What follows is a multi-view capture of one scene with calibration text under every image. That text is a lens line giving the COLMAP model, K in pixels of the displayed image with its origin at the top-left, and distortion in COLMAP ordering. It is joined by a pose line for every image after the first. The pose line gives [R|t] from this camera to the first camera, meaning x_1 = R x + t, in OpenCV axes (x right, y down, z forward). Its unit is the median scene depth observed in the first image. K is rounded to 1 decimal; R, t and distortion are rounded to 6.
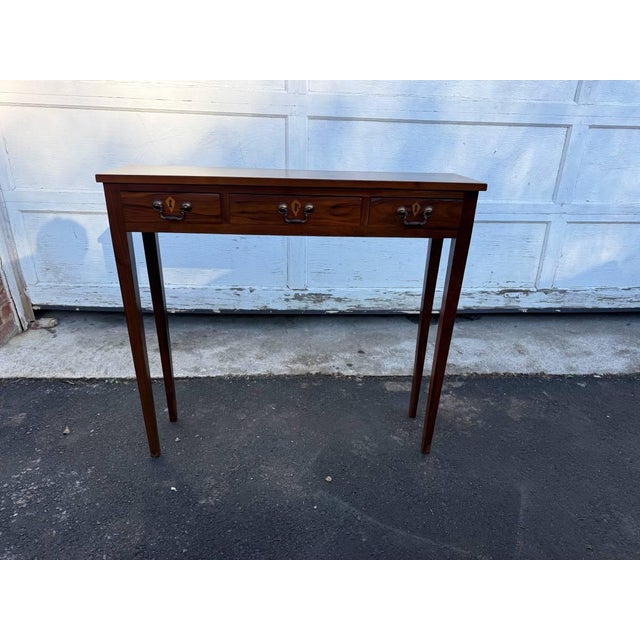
lens RADIAL K [[434.3, 0, 308.1], [0, 434.3, 325.5], [0, 0, 1]] dist [0.023242, -0.044031]
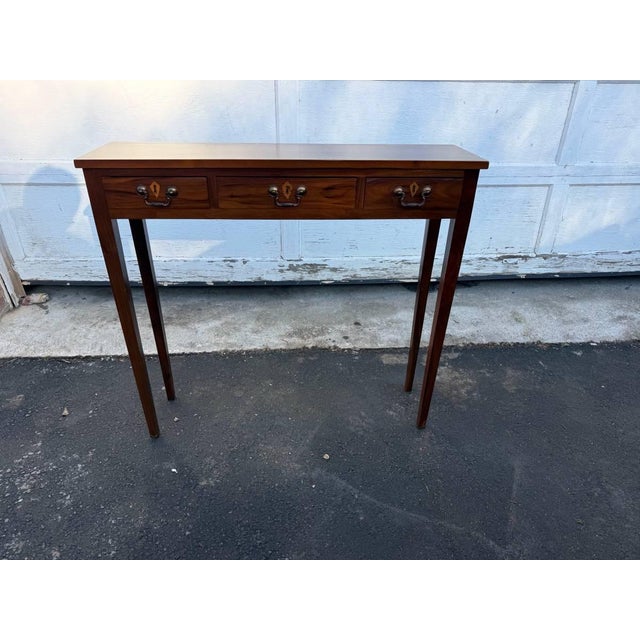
lens RADIAL K [[434.3, 0, 306.4], [0, 434.3, 324.9], [0, 0, 1]] dist [0.023242, -0.044031]
pose [[0.999796, -0.019890, 0.003412, 0.002296], [0.019431, 0.994457, 0.103336, -0.043045], [-0.005448, -0.103248, 0.994641, 0.013603]]
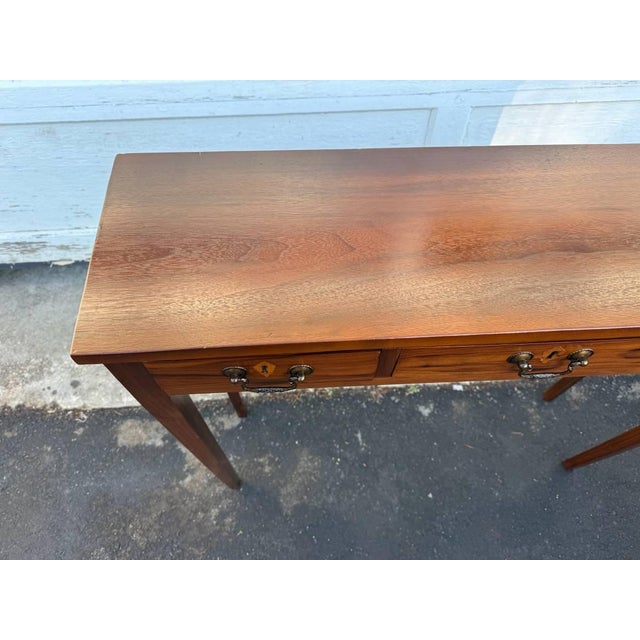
lens RADIAL K [[457.4, 0, 323.6], [0, 457.4, 318.6], [0, 0, 1]] dist [0.039525, -0.060398]
pose [[0.999024, -0.034092, 0.028077, 0.444522], [0.011994, 0.821260, 0.570428, -0.367884], [-0.042505, -0.569535, 0.820867, 0.494538]]
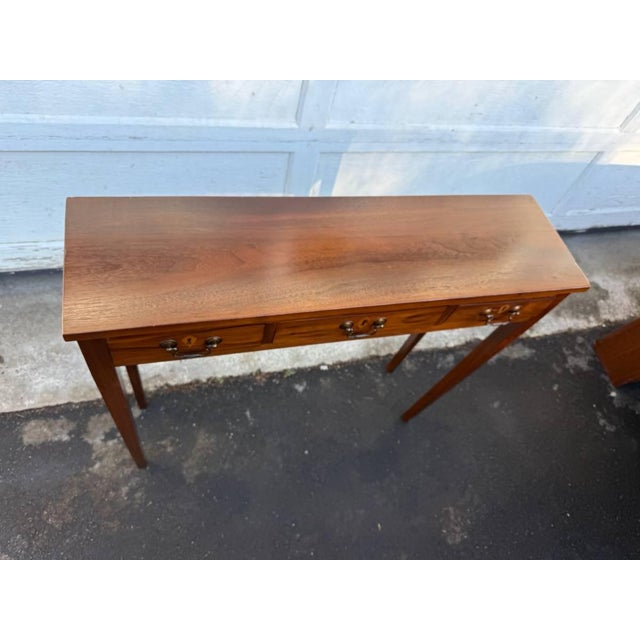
lens RADIAL K [[457.4, 0, 325.4], [0, 457.4, 321.1], [0, 0, 1]] dist [0.039525, -0.060398]
pose [[0.951611, -0.084874, 0.295354, 0.414758], [-0.096283, 0.830368, 0.548834, -0.439827], [-0.291834, -0.550714, 0.782015, 0.359370]]
